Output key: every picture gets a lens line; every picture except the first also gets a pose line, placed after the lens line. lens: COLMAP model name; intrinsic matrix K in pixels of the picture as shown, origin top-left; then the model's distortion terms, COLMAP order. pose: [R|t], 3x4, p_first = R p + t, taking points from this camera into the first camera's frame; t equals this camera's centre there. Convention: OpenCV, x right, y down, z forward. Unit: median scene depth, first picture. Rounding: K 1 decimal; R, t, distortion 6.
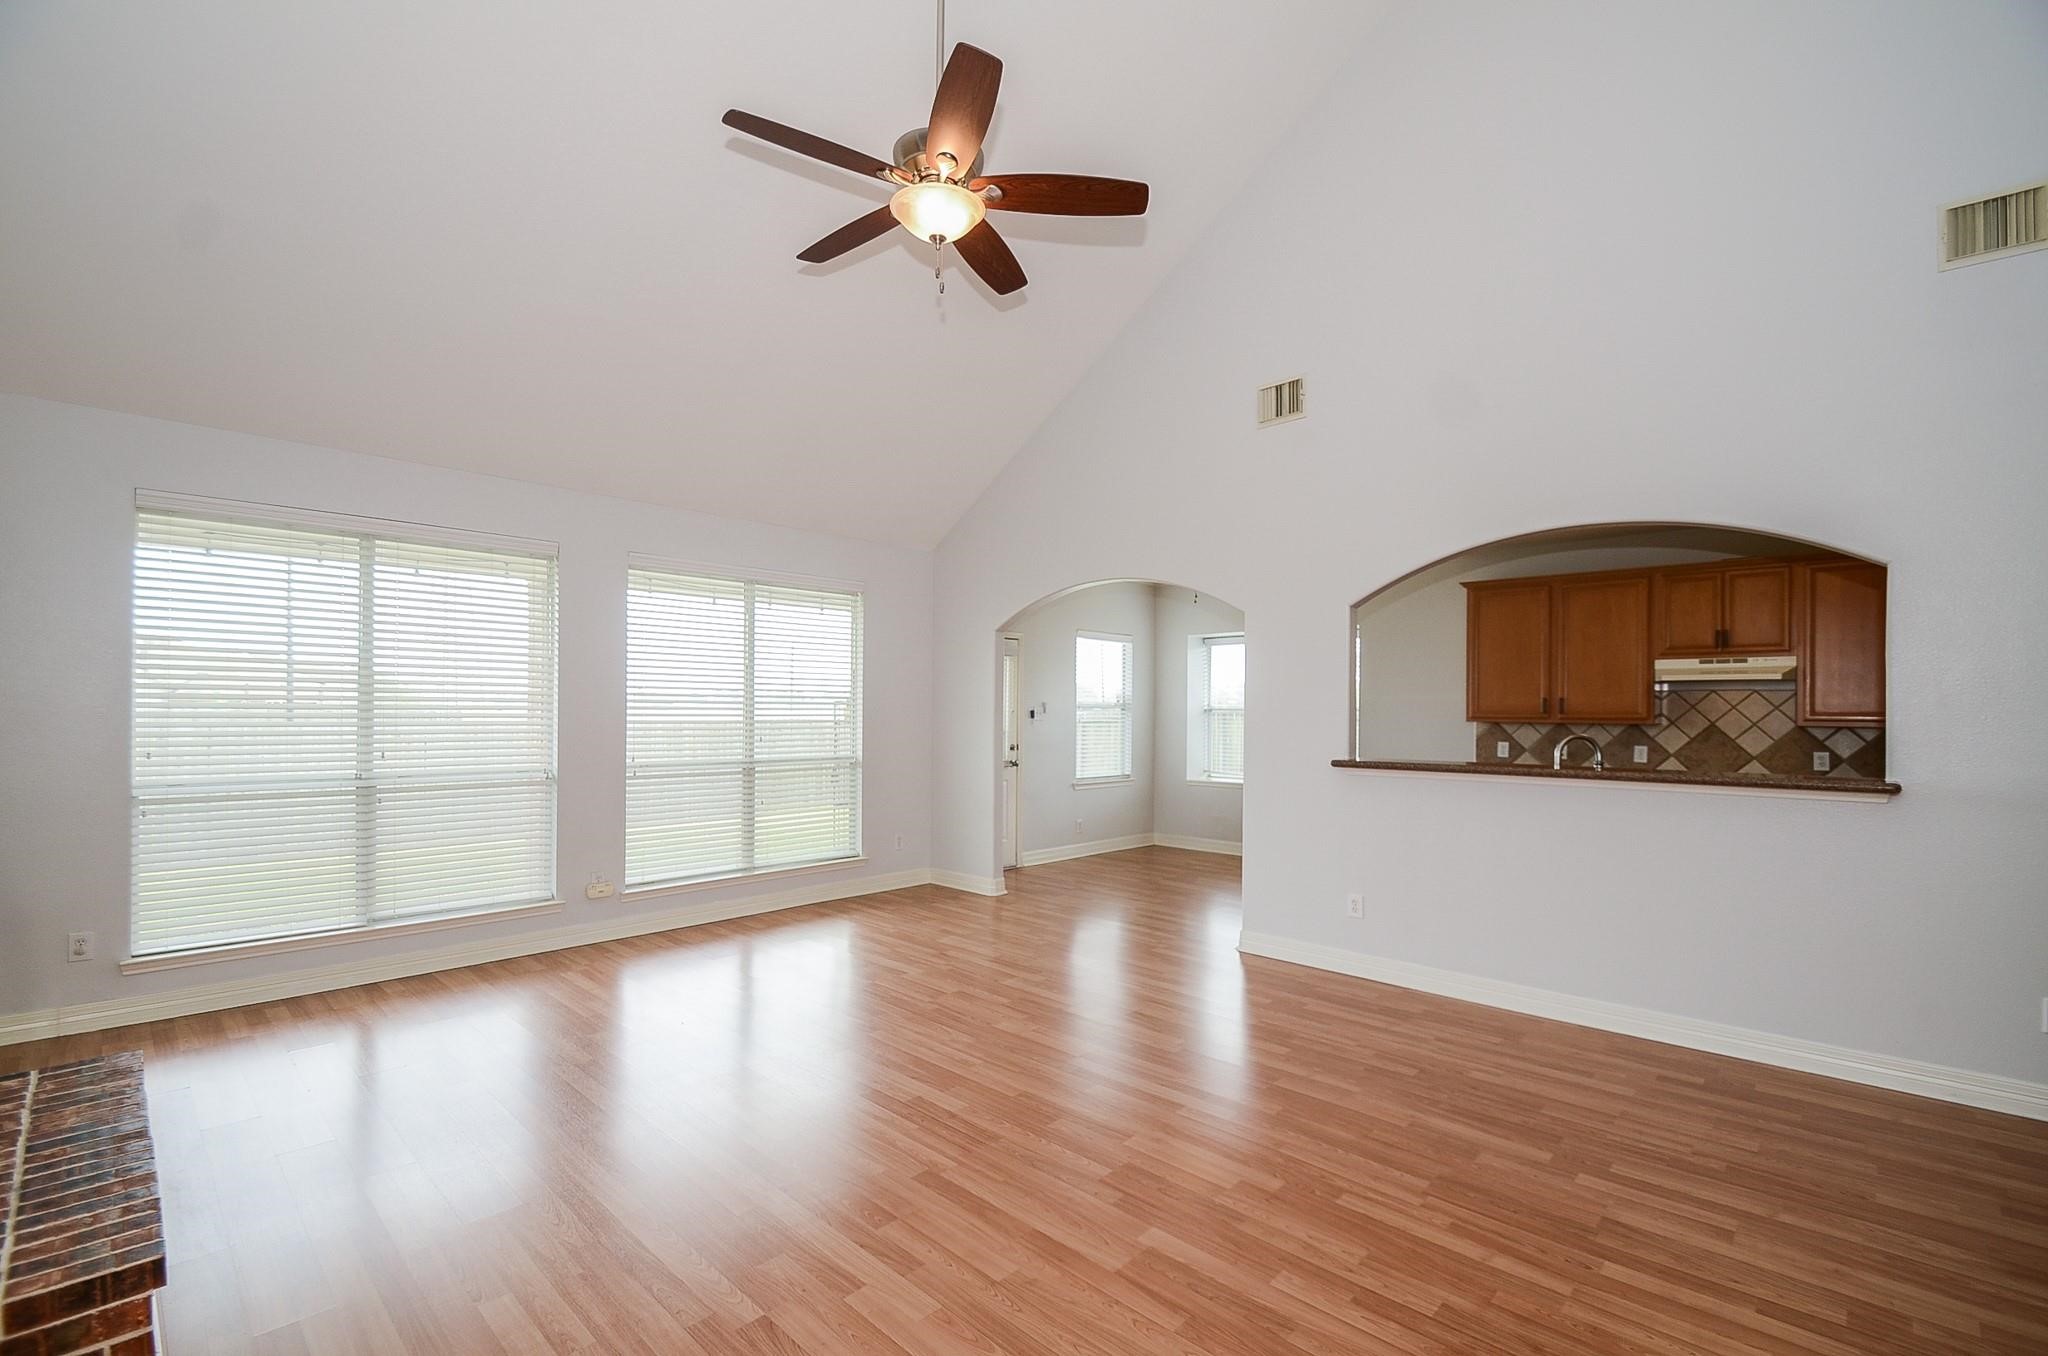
lens RADIAL K [[899.9, 0, 1005.3], [0, 899.9, 693.8], [0, 0, 1]] dist [-0.003728, -0.002075]
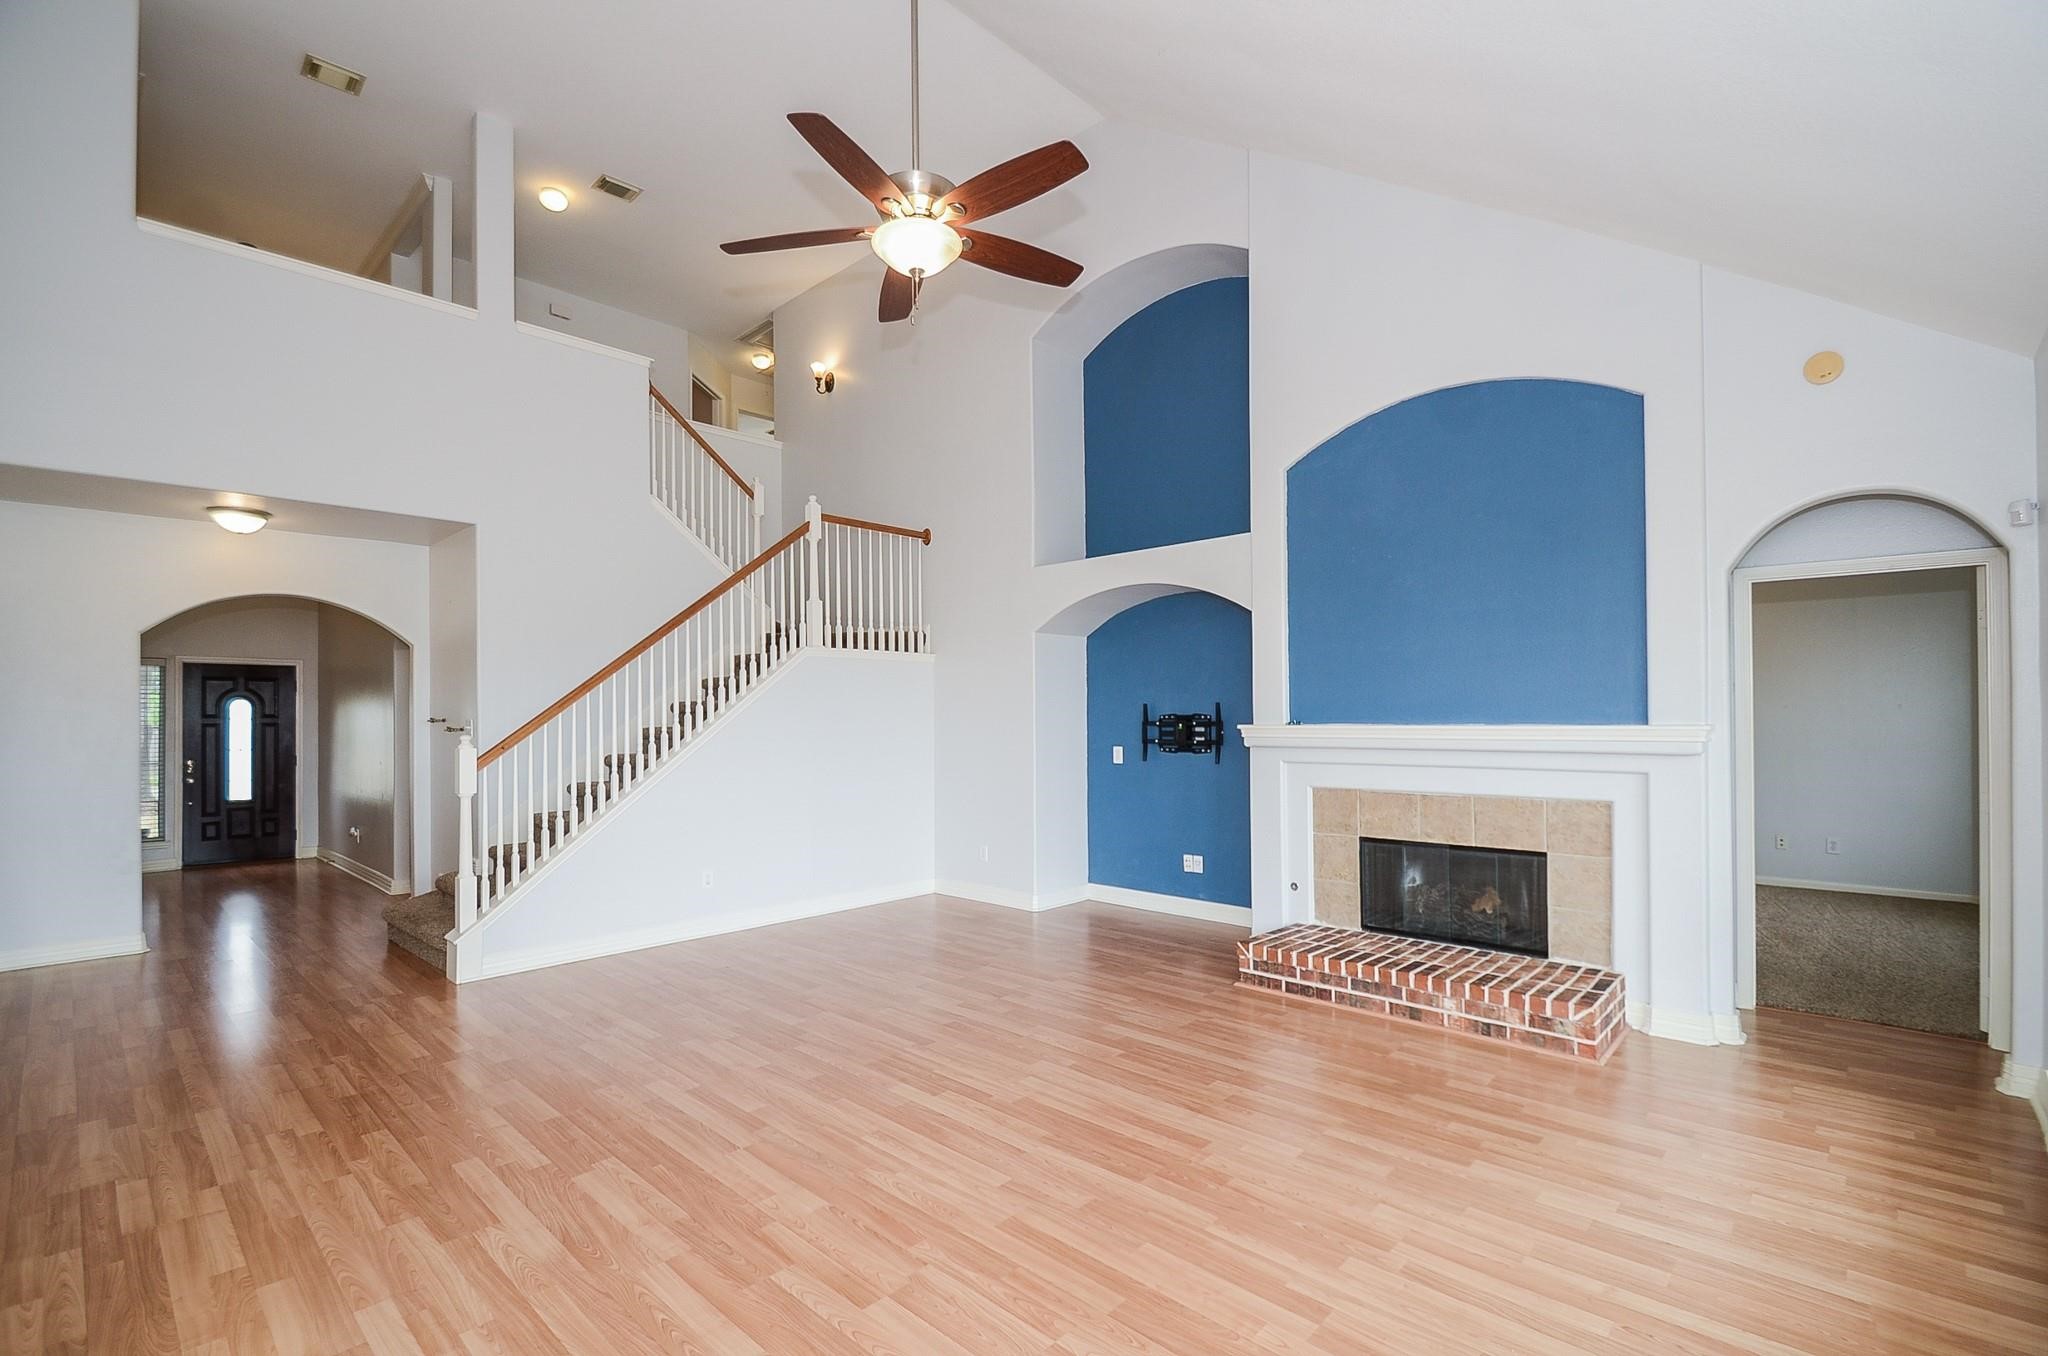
lens RADIAL K [[899.9, 0, 984.0], [0, 899.9, 711.8], [0, 0, 1]] dist [-0.003728, -0.002075]
pose [[-0.999869, -0.002182, 0.016017, -0.110333], [-0.002534, 0.999754, -0.022036, 0.019346], [-0.015965, -0.022074, -0.999629, 1.334785]]
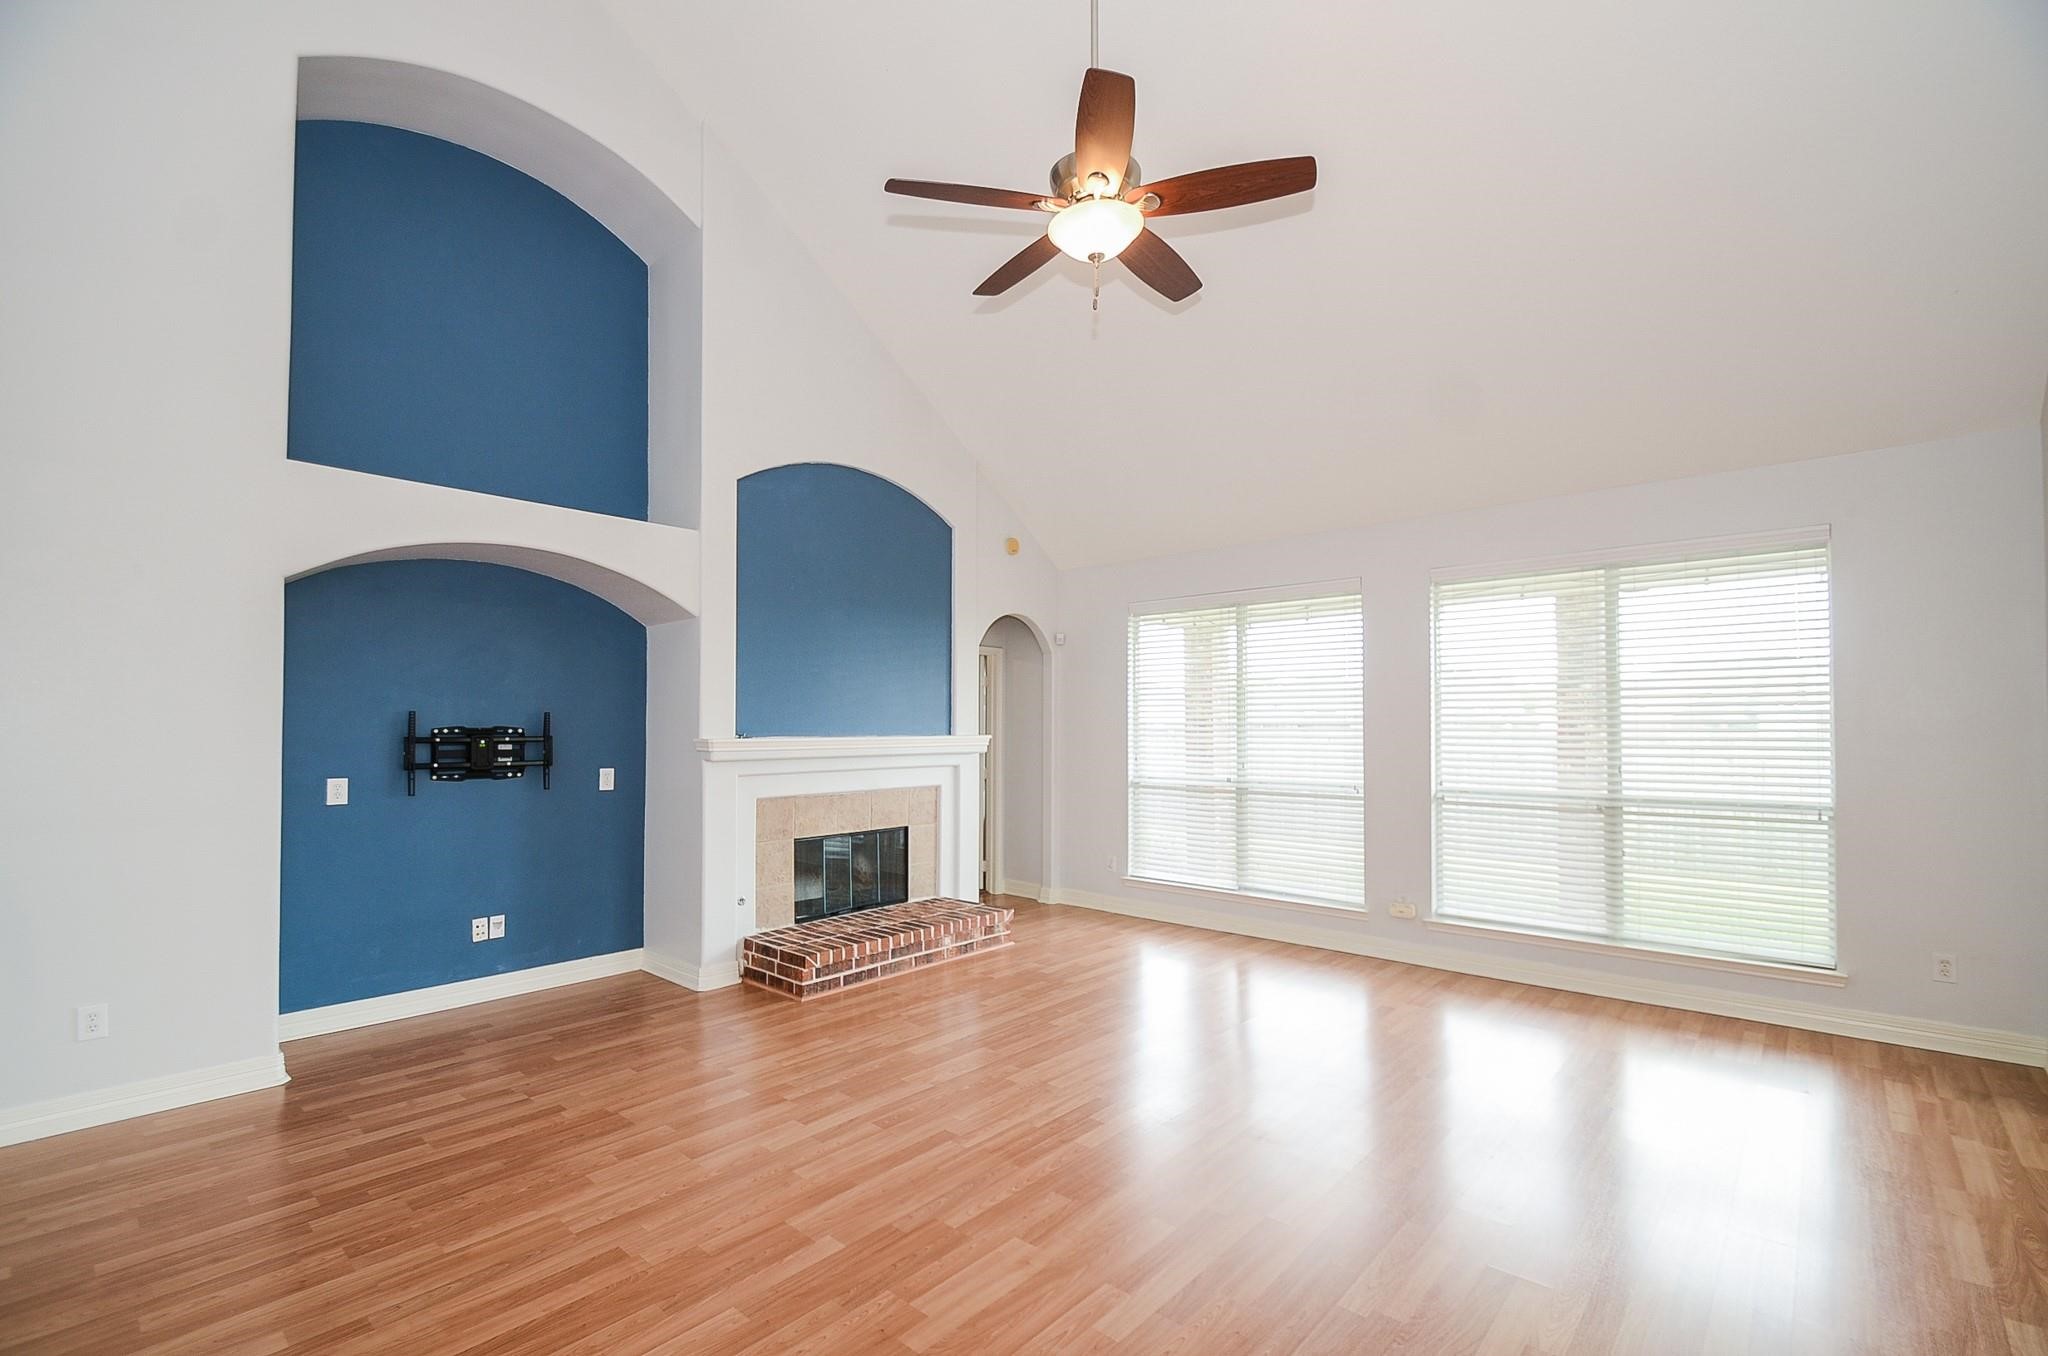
lens RADIAL K [[899.9, 0, 1021.7], [0, 899.9, 706.8], [0, 0, 1]] dist [-0.003728, -0.002075]
pose [[0.020863, -0.027522, -0.999403, 0.591396], [0.019692, 0.999438, -0.027112, 0.008954], [0.999588, -0.019114, 0.021393, 0.587986]]
